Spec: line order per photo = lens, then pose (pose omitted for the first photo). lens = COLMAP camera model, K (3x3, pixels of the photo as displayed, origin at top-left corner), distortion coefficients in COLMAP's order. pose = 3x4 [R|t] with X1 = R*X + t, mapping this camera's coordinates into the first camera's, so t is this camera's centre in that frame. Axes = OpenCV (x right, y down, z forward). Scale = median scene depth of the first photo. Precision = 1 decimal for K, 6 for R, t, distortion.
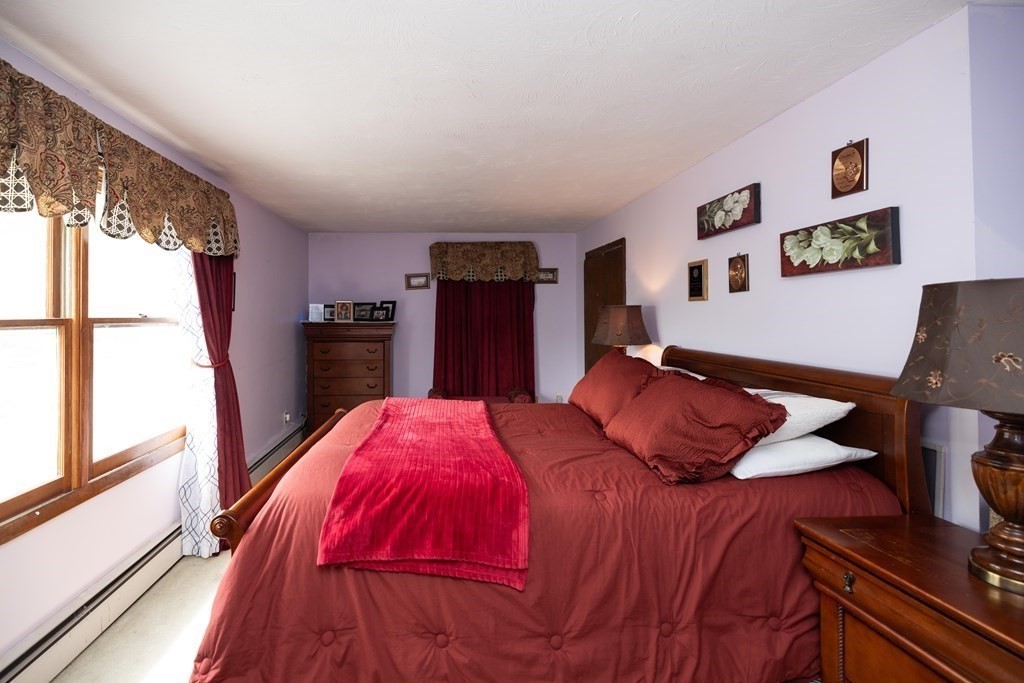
lens RADIAL K [[446.1, 0, 466.2], [0, 446.1, 308.7], [0, 0, 1]] dist [0.004910, 0.000307]
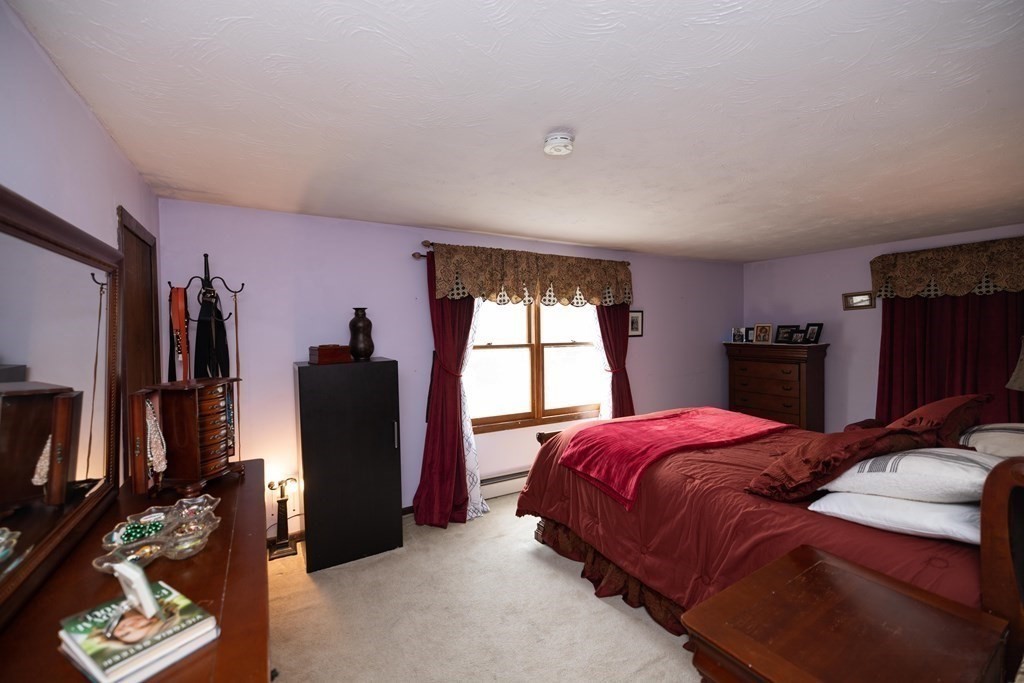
lens RADIAL K [[426.1, 0, 511.4], [0, 426.1, 338.5], [0, 0, 1]] dist [-0.002881, -0.000269]
pose [[0.470881, 0.018481, -0.882003, 0.698566], [0.019637, 0.999313, 0.031422, -0.054280], [0.881978, -0.032116, 0.470195, -0.082235]]
